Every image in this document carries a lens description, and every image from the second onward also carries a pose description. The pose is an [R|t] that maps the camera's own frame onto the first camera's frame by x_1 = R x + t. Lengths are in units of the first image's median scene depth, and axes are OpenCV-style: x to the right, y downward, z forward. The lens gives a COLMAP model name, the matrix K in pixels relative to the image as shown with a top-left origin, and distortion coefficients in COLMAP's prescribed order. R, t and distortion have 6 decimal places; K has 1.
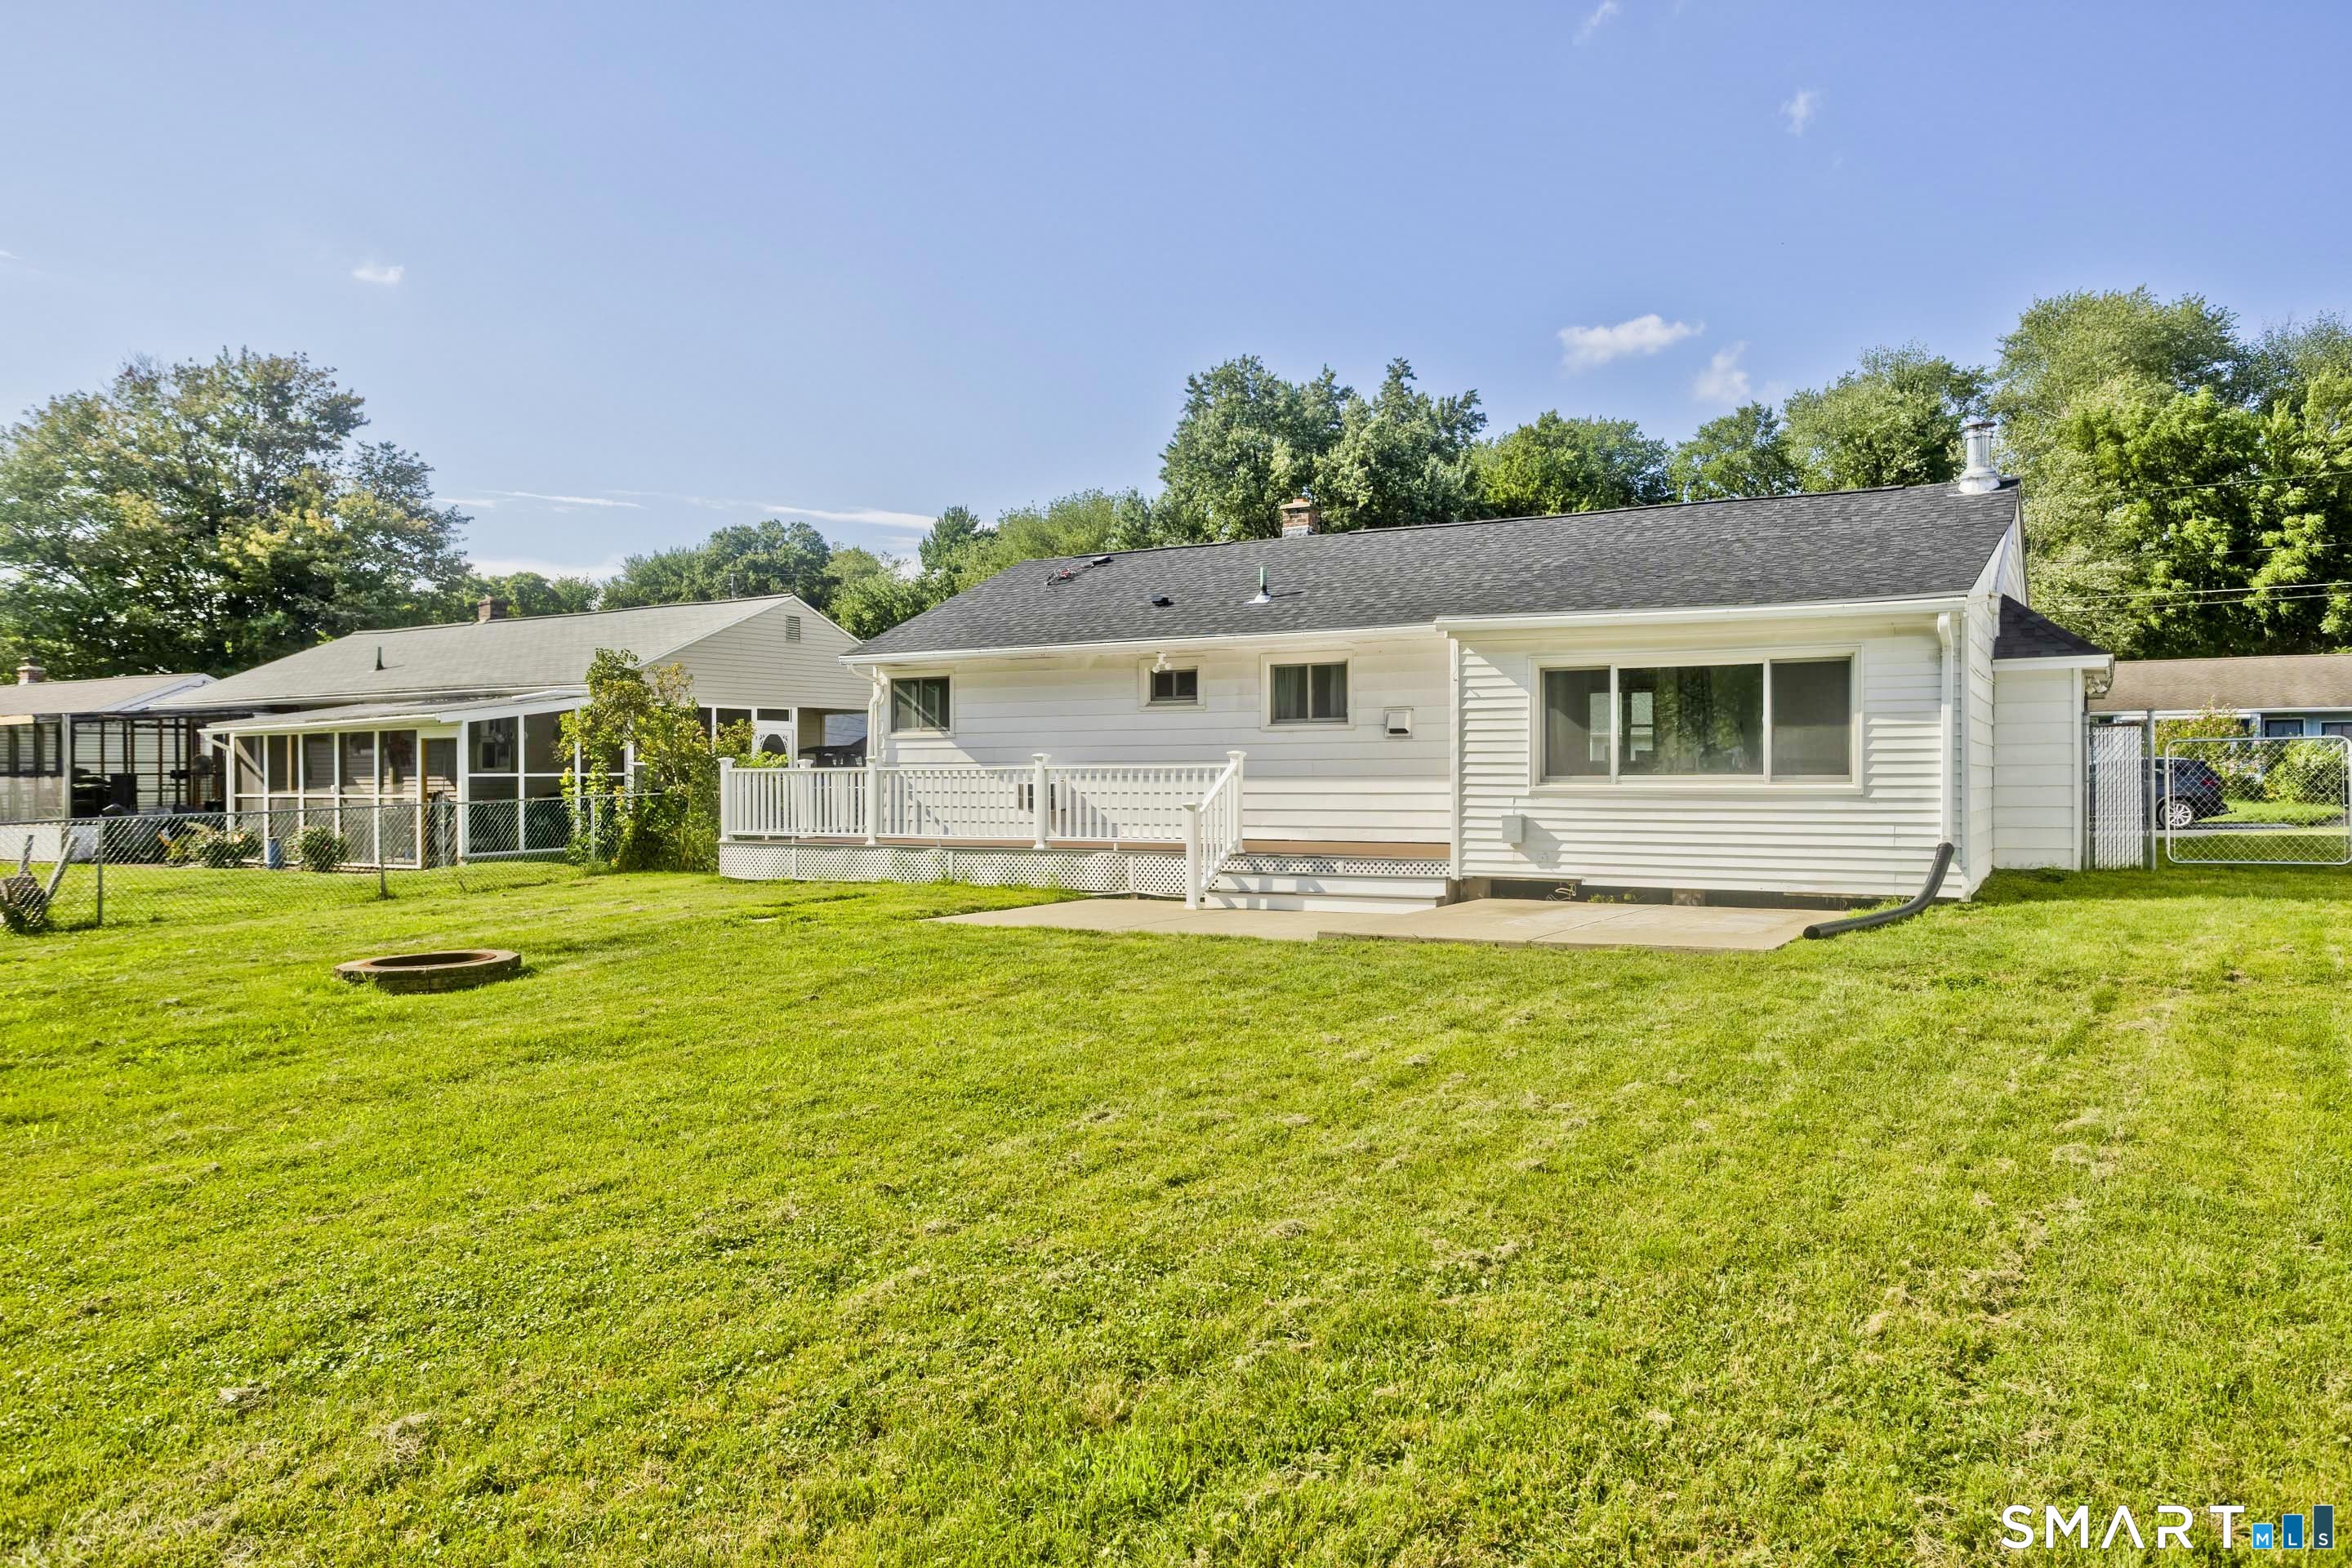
lens RADIAL K [[1607.3, 0, 1176.0], [0, 1607.3, 784.0], [0, 0, 1]] dist [-0.014971, 0.002809]
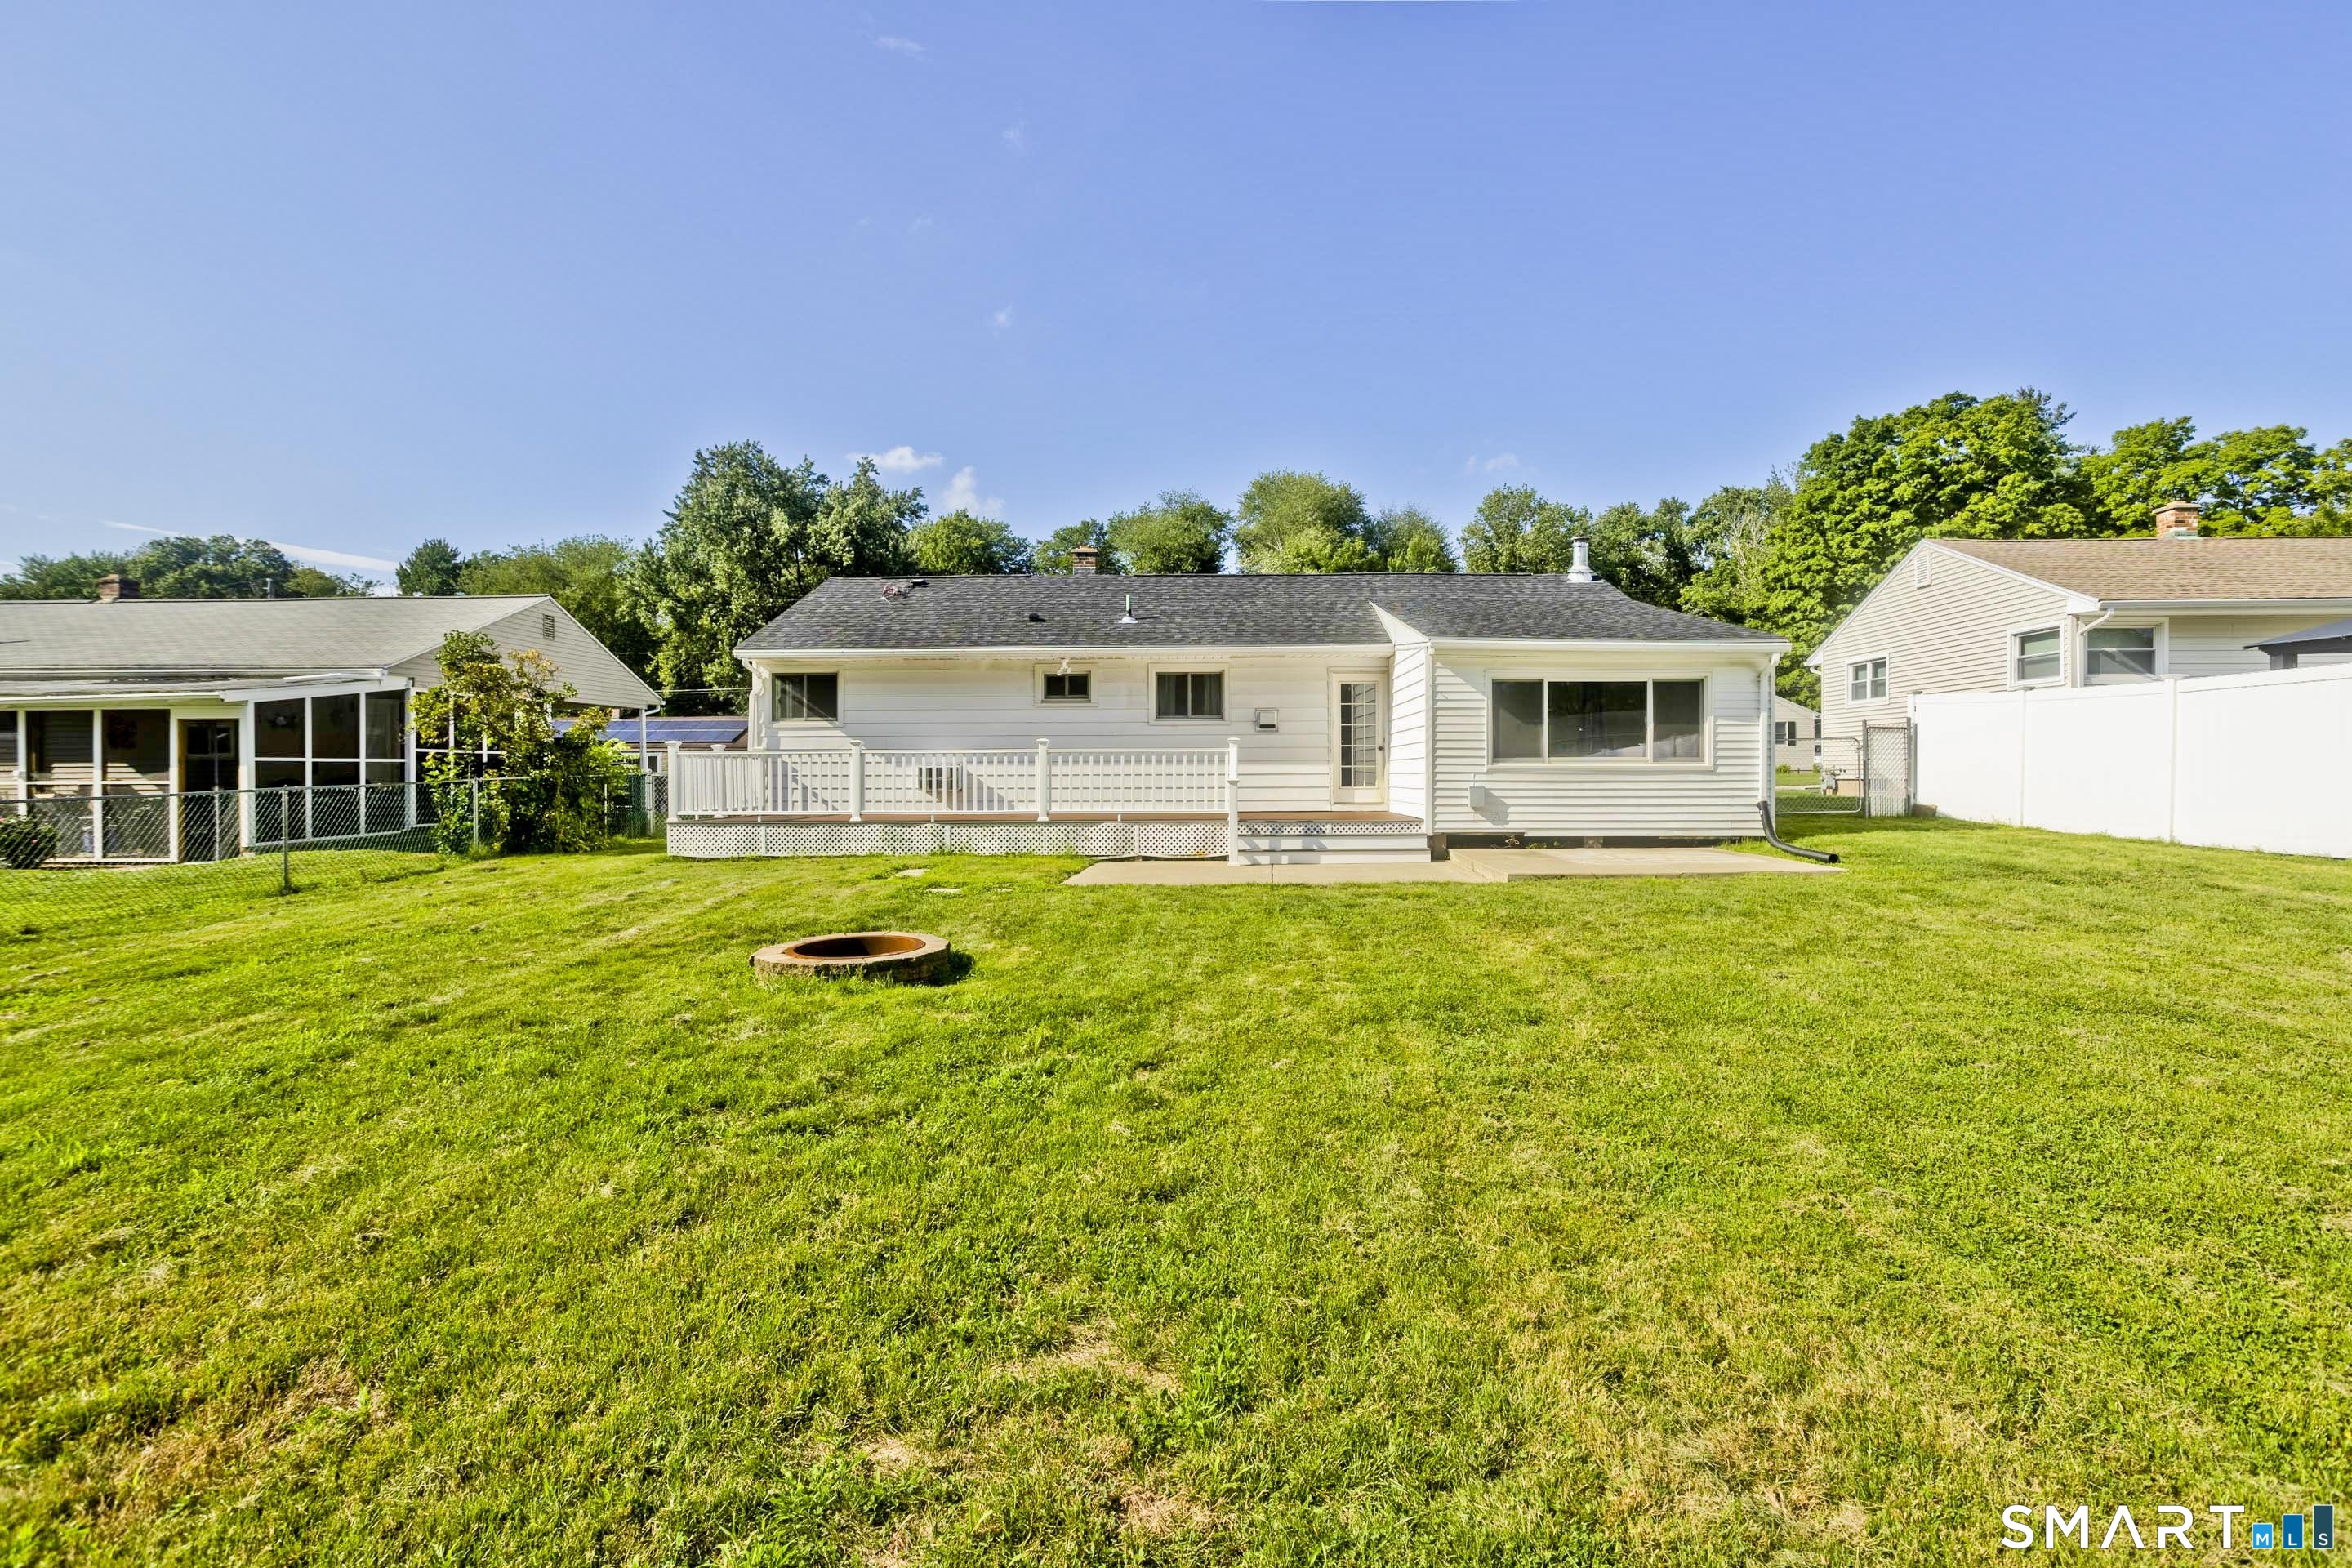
lens RADIAL K [[1135.1, 0, 1176.0], [0, 1135.1, 784.0], [0, 0, 1]] dist [-0.050403, 0.032426]
pose [[0.875492, -0.004730, 0.483209, -0.316264], [0.002484, 0.999983, 0.005289, 0.007698], [-0.483226, -0.003431, 0.875489, 0.189996]]
